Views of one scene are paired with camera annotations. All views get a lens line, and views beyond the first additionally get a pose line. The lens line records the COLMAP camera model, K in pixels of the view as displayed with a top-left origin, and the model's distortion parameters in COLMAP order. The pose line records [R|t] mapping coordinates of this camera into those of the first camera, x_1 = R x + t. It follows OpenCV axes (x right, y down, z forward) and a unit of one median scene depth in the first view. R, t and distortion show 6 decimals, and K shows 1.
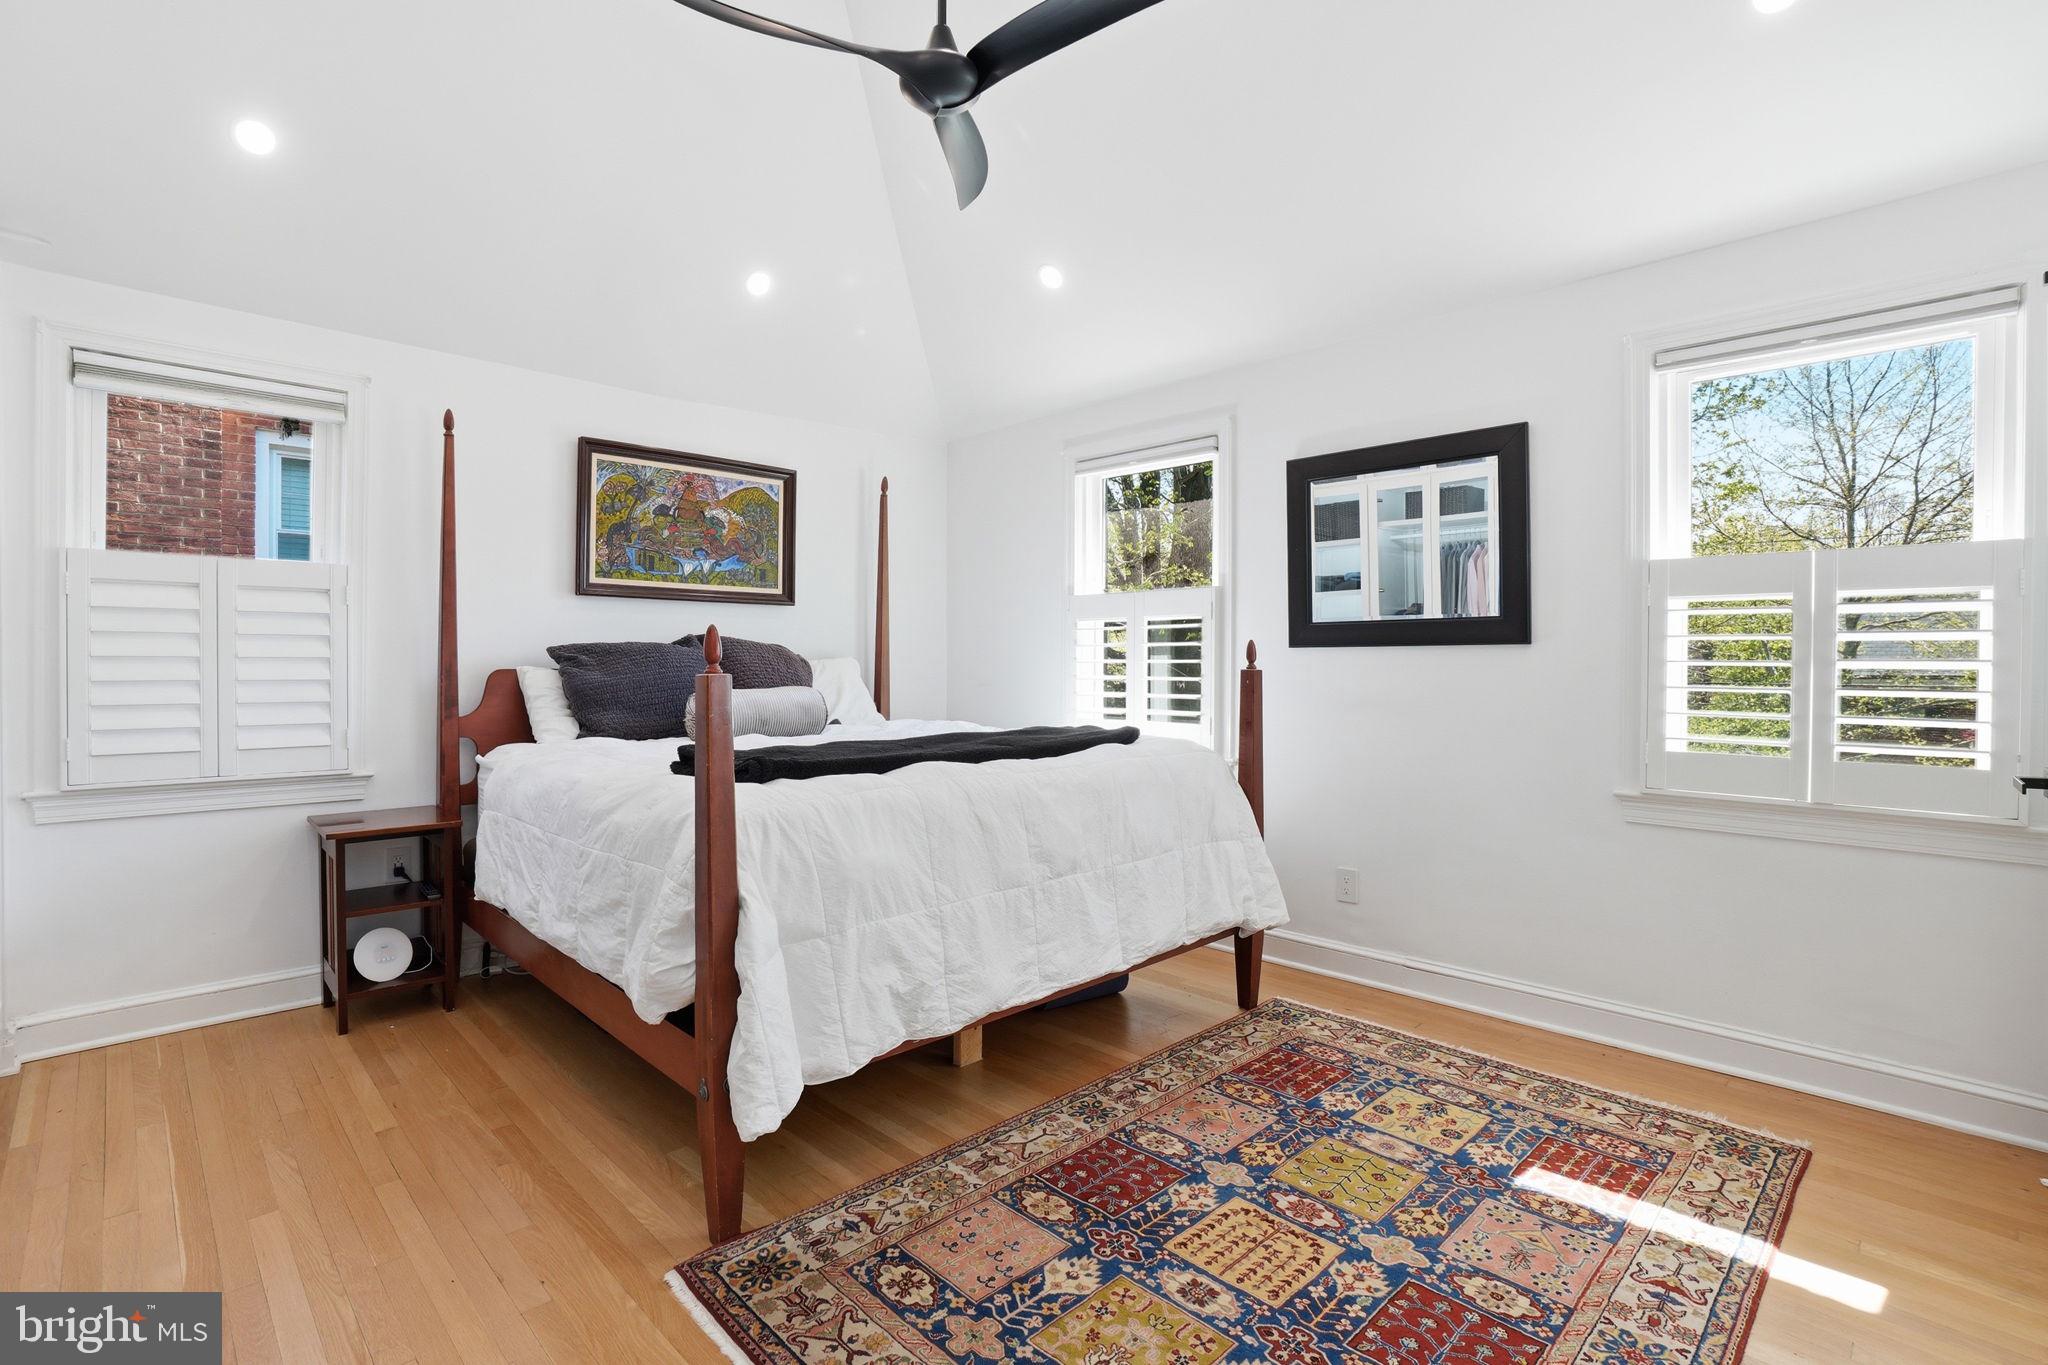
lens RADIAL K [[933.3, 0, 1022.6], [0, 933.3, 670.1], [0, 0, 1]] dist [-0.026073, 0.003778]
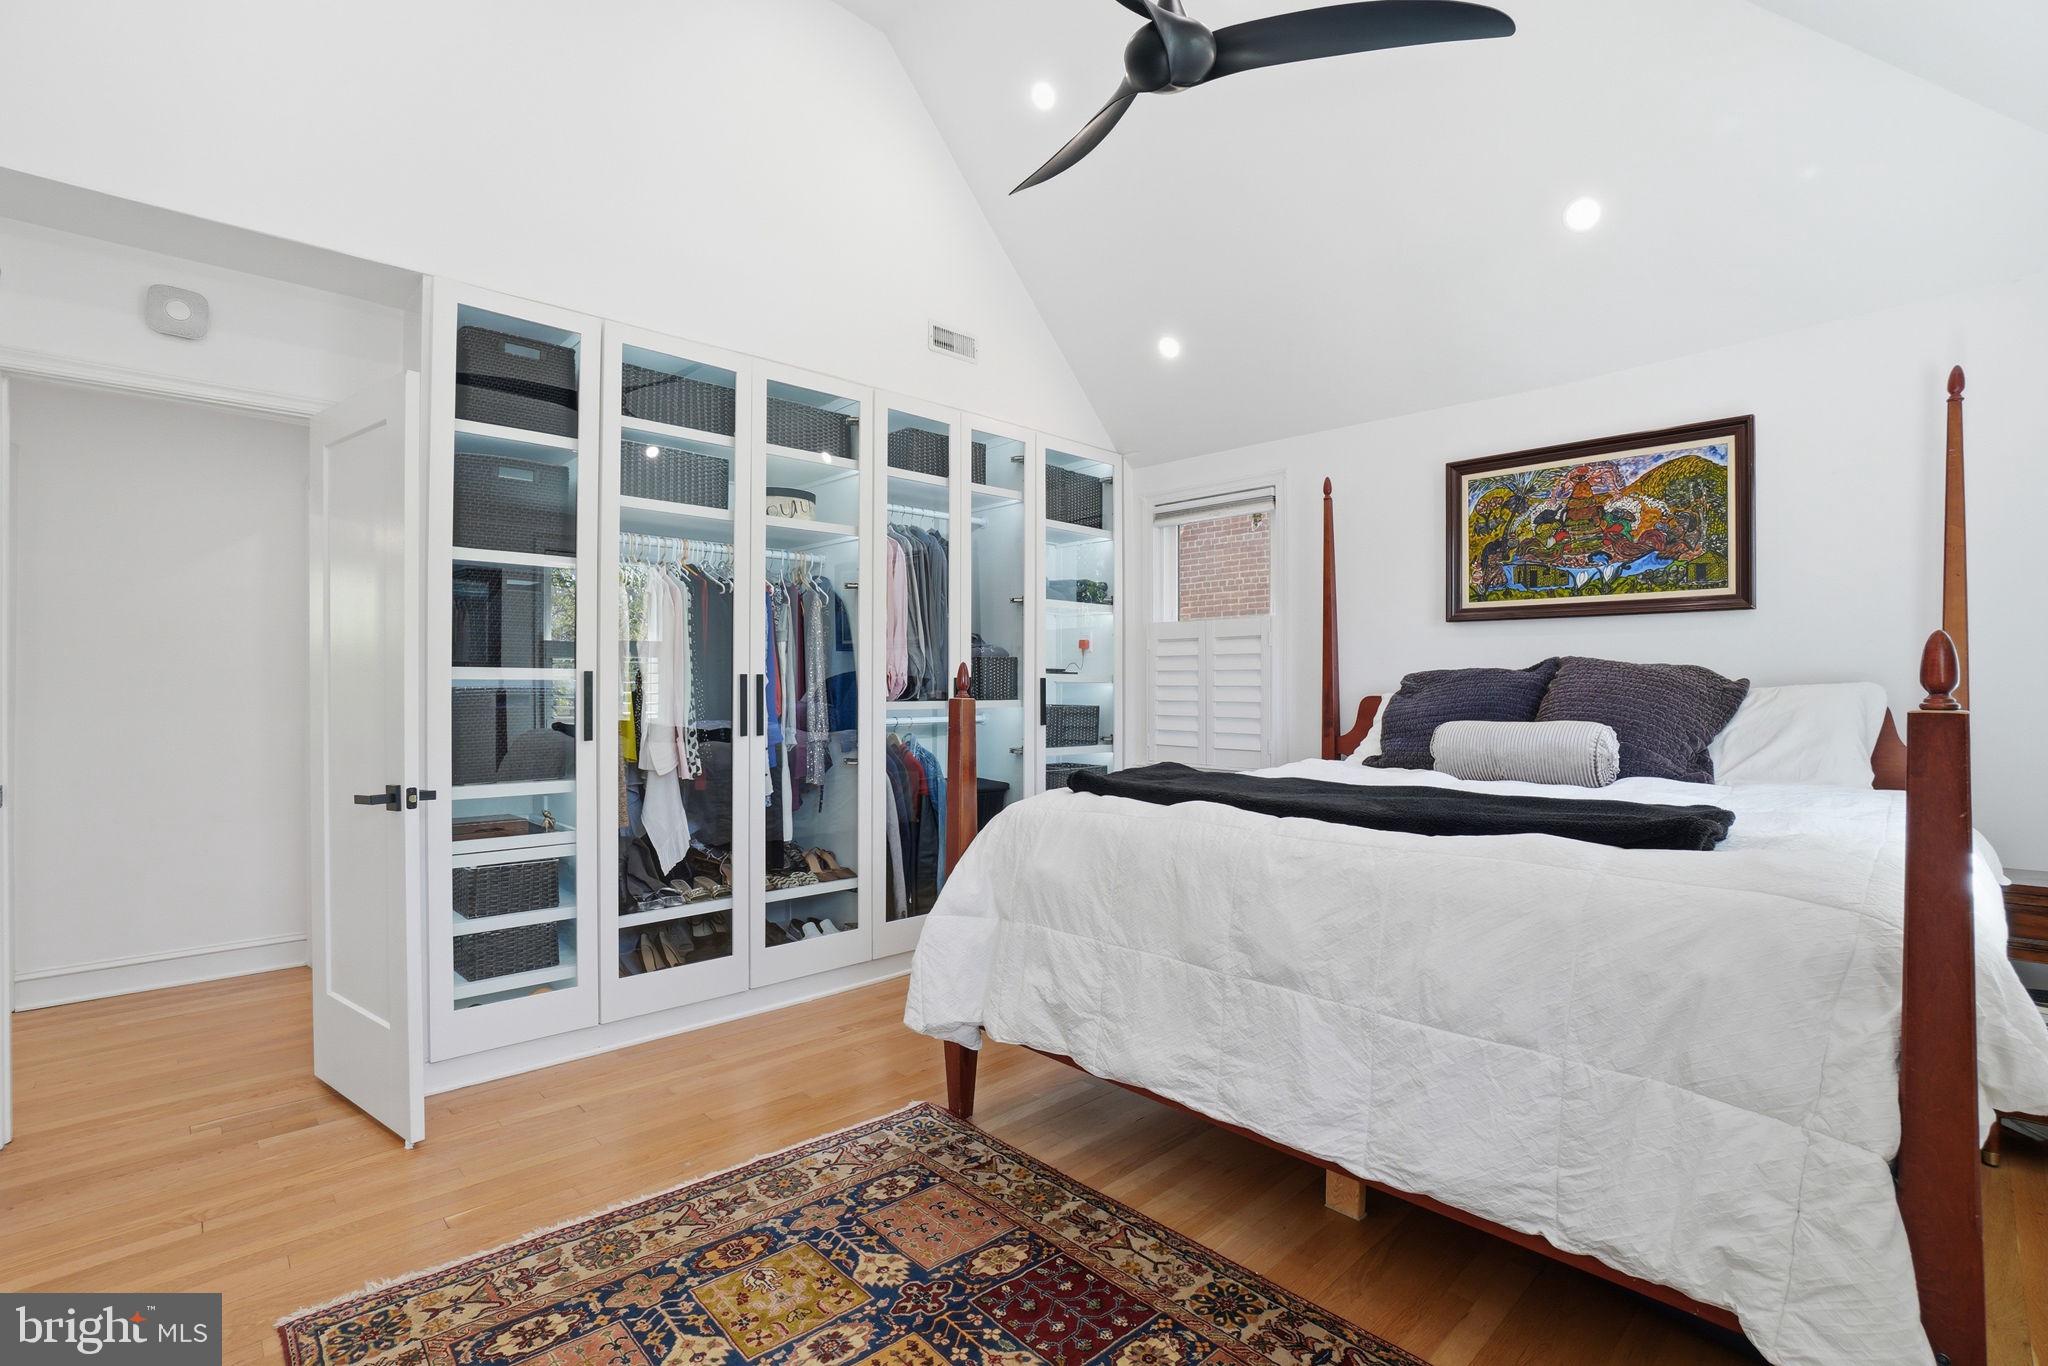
lens RADIAL K [[933.3, 0, 1018.8], [0, 933.3, 685.0], [0, 0, 1]] dist [-0.026073, 0.003778]
pose [[-0.004185, -0.002091, -0.999989, 0.765367], [-0.010317, 0.999945, -0.002047, -0.009602], [0.999938, 0.010308, -0.004206, 0.793310]]
